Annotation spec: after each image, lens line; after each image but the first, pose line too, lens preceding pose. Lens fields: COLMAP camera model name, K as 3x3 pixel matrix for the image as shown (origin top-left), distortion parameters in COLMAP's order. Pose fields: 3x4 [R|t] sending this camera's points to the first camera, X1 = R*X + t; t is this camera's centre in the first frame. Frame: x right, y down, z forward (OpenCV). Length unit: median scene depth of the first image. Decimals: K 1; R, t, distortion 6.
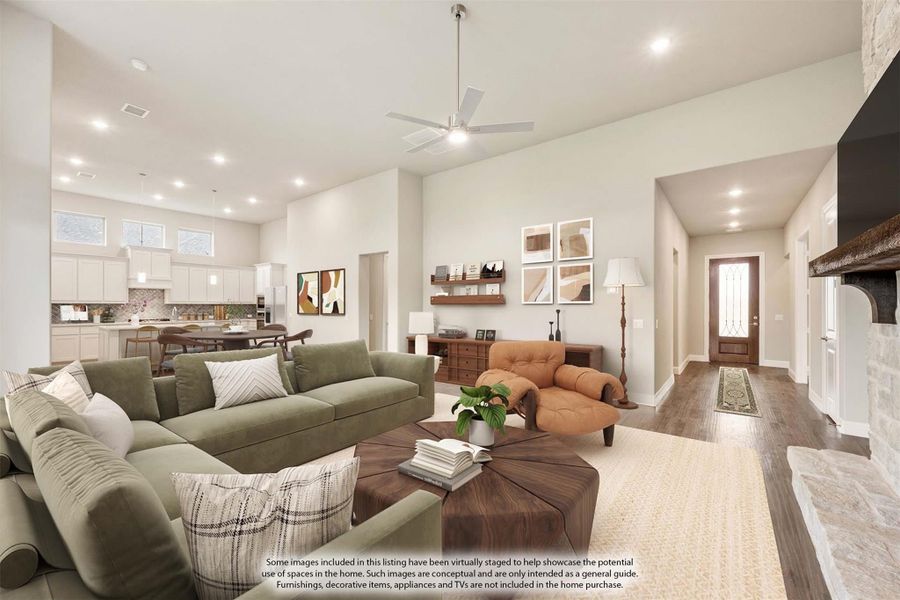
lens RADIAL K [[375.5, 0, 439.9], [0, 375.5, 298.6], [0, 0, 1]] dist [-0.000547, -0.000042]
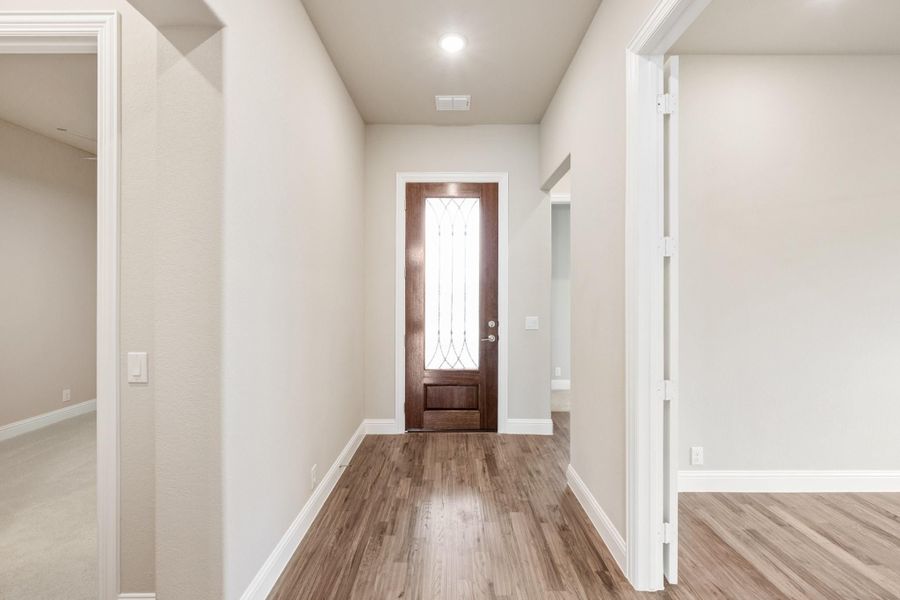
lens RADIAL K [[368.1, 0, 452.7], [0, 368.1, 297.0], [0, 0, 1]] dist [-0.000843, -0.000089]
pose [[0.790417, -0.004759, 0.612551, 0.541040], [-0.004407, 0.999900, 0.013454, 0.014388], [-0.612553, -0.013334, 0.790317, 0.687246]]
